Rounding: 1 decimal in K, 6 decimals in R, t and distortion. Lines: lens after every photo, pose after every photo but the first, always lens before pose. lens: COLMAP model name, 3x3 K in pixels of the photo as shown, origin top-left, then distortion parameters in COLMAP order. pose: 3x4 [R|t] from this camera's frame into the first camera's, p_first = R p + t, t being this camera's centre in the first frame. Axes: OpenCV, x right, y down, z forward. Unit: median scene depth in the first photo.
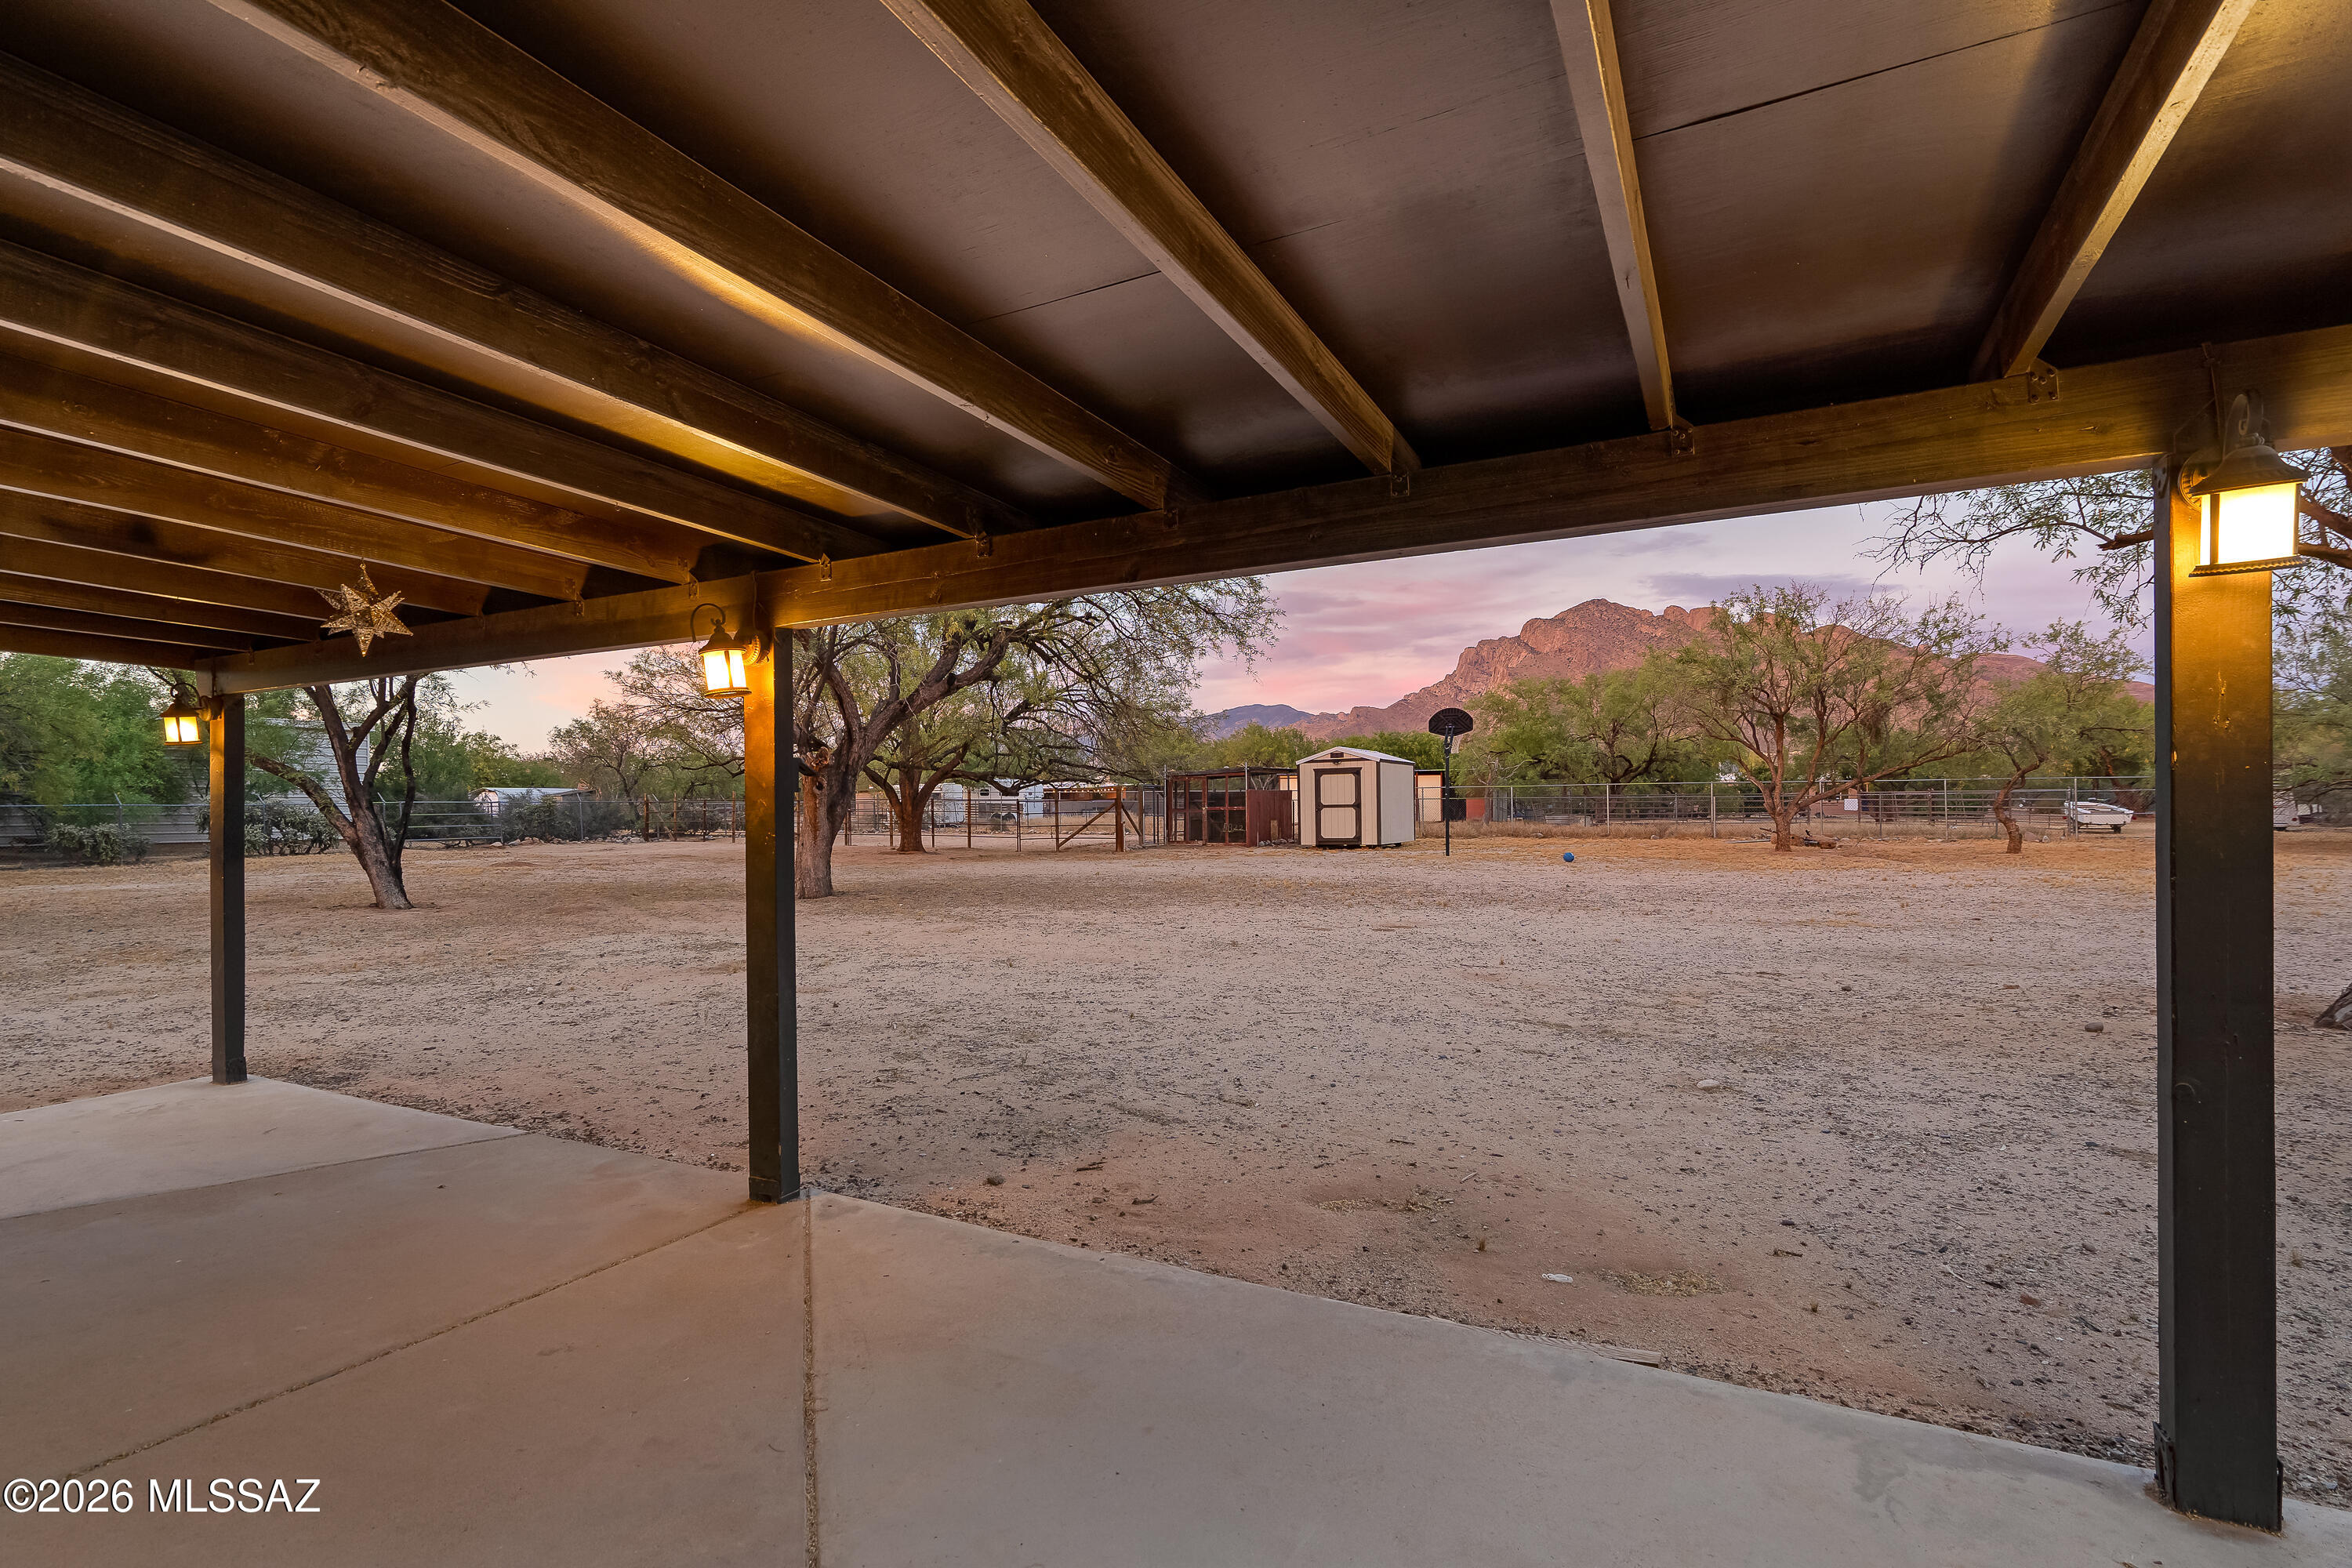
lens RADIAL K [[1131.8, 0, 1187.7], [0, 1131.8, 827.9], [0, 0, 1]] dist [0.027079, -0.000718]
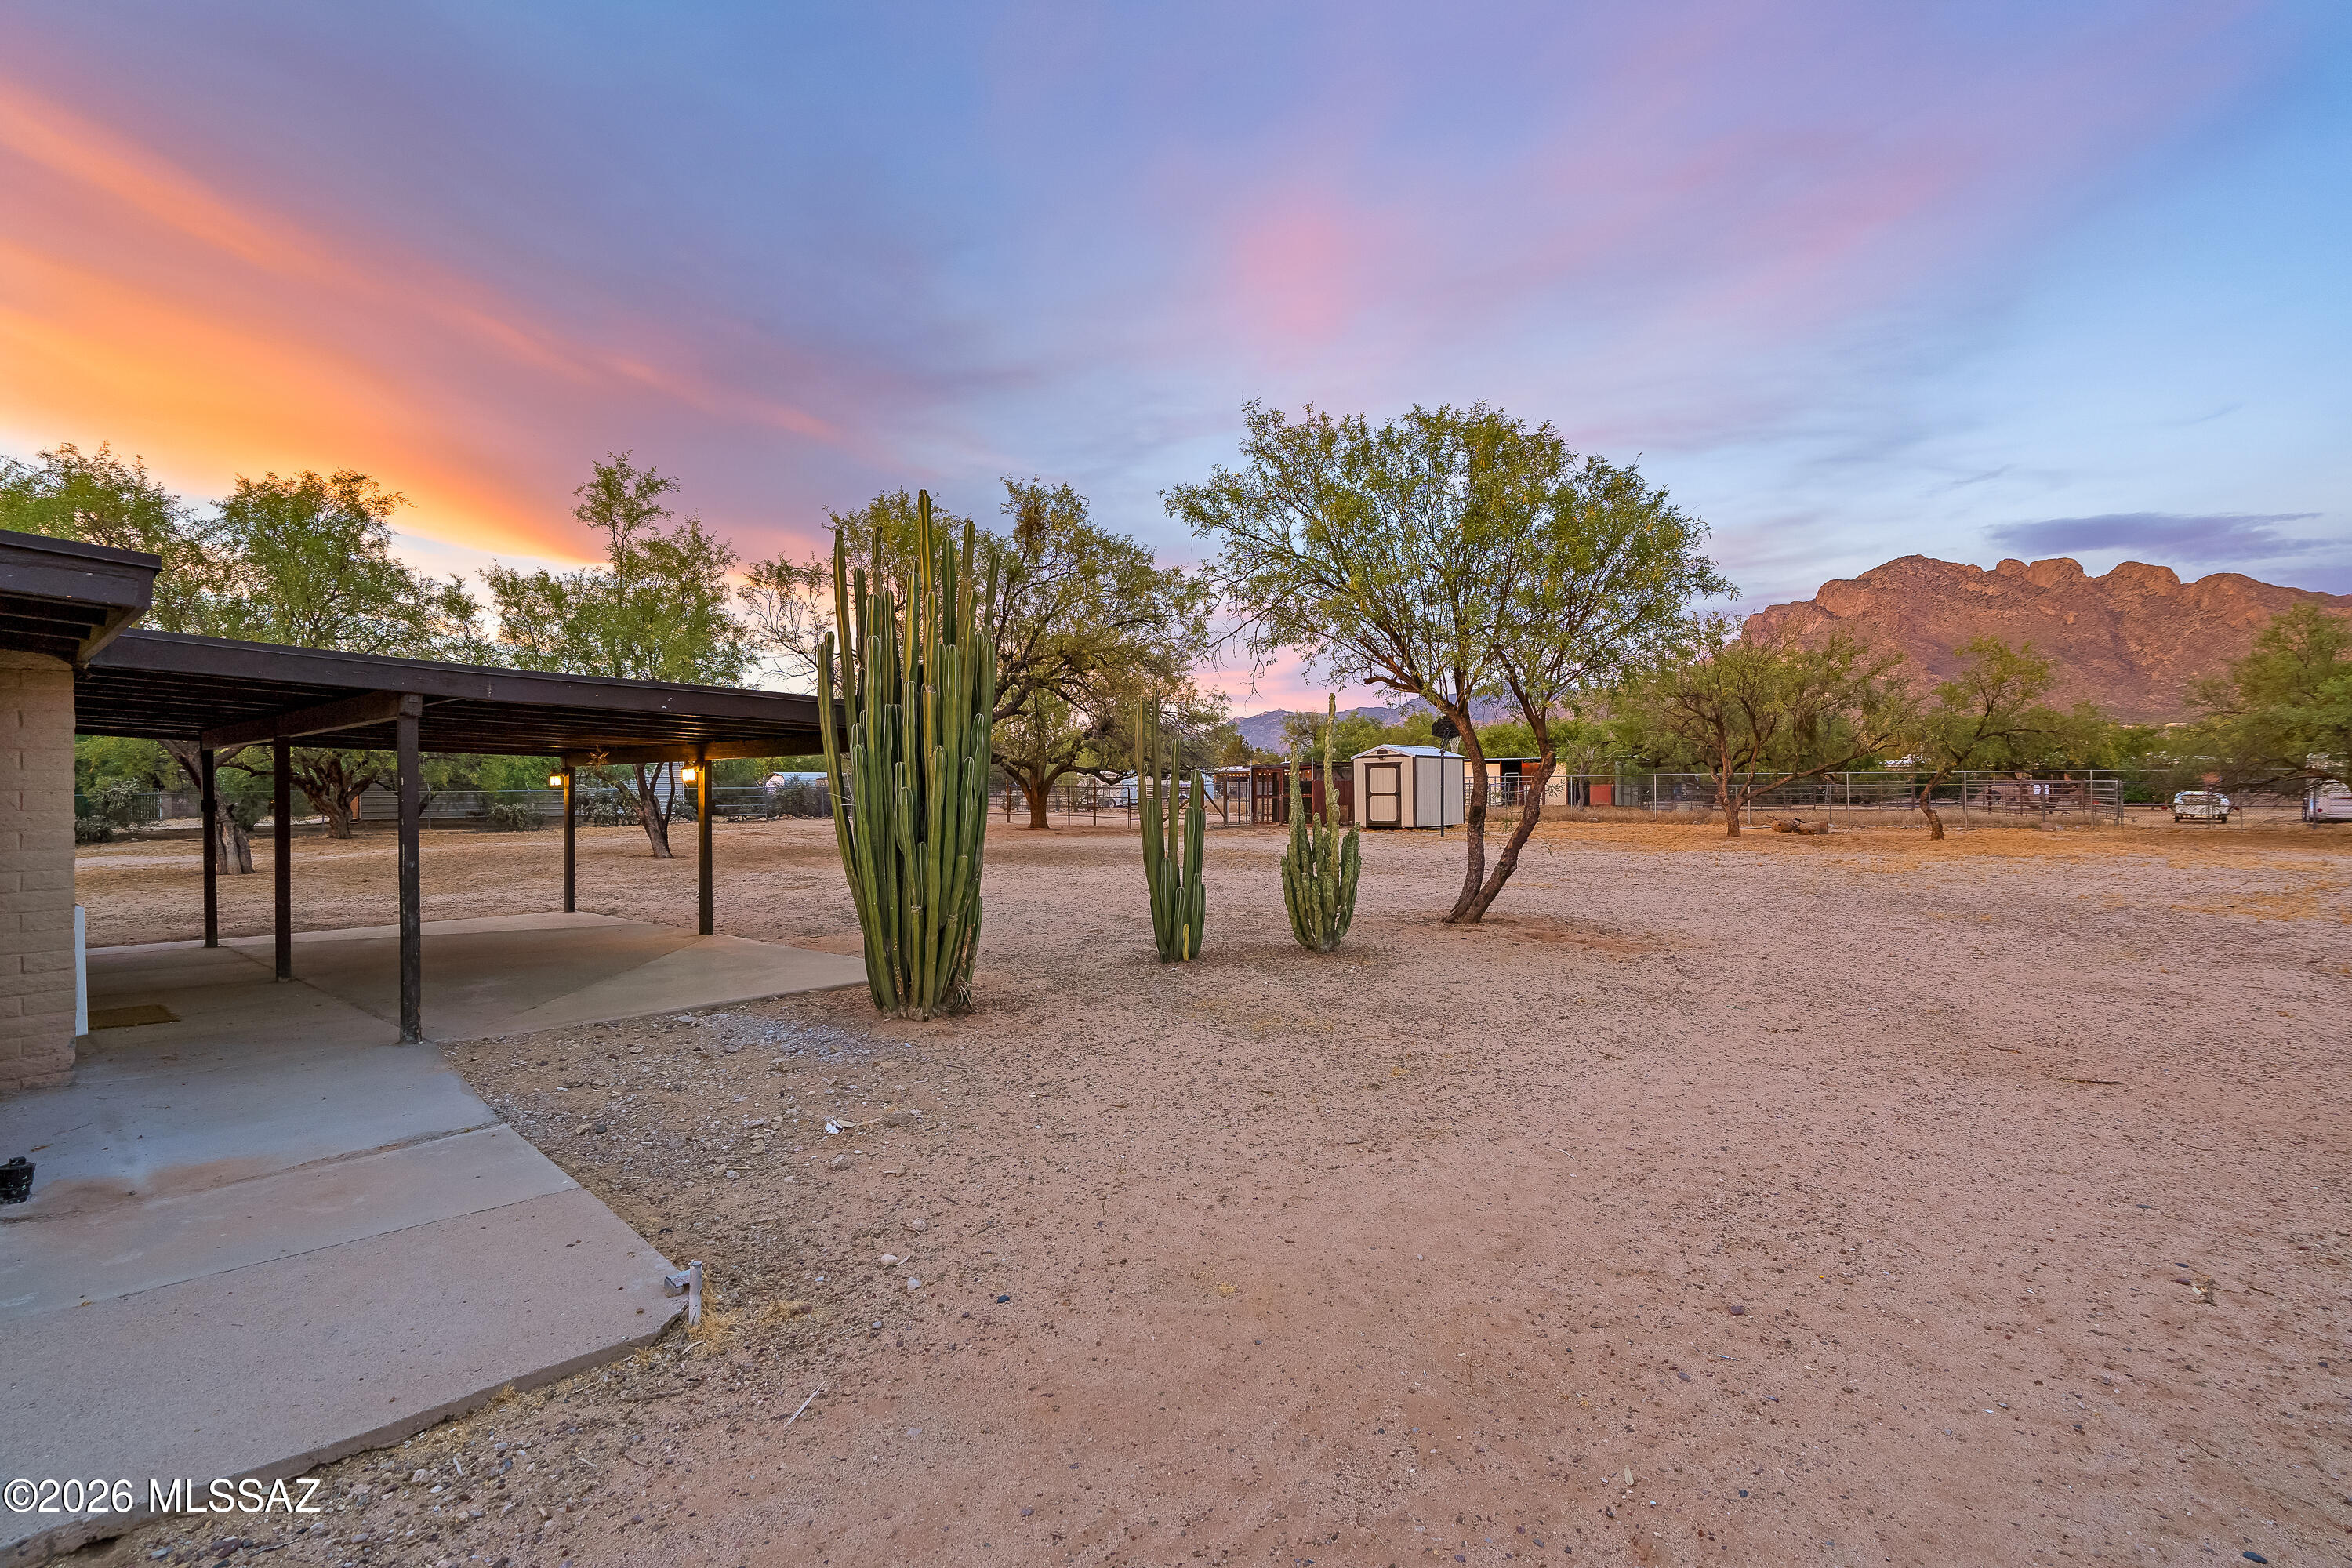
lens RADIAL K [[1131.8, 0, 1194.8], [0, 1131.8, 796.8], [0, 0, 1]] dist [0.027079, -0.000718]
pose [[0.977153, 0.005428, -0.212466, 0.194059], [-0.007162, 0.999947, -0.007394, -0.006245], [0.212415, 0.008747, 0.977140, -0.216410]]
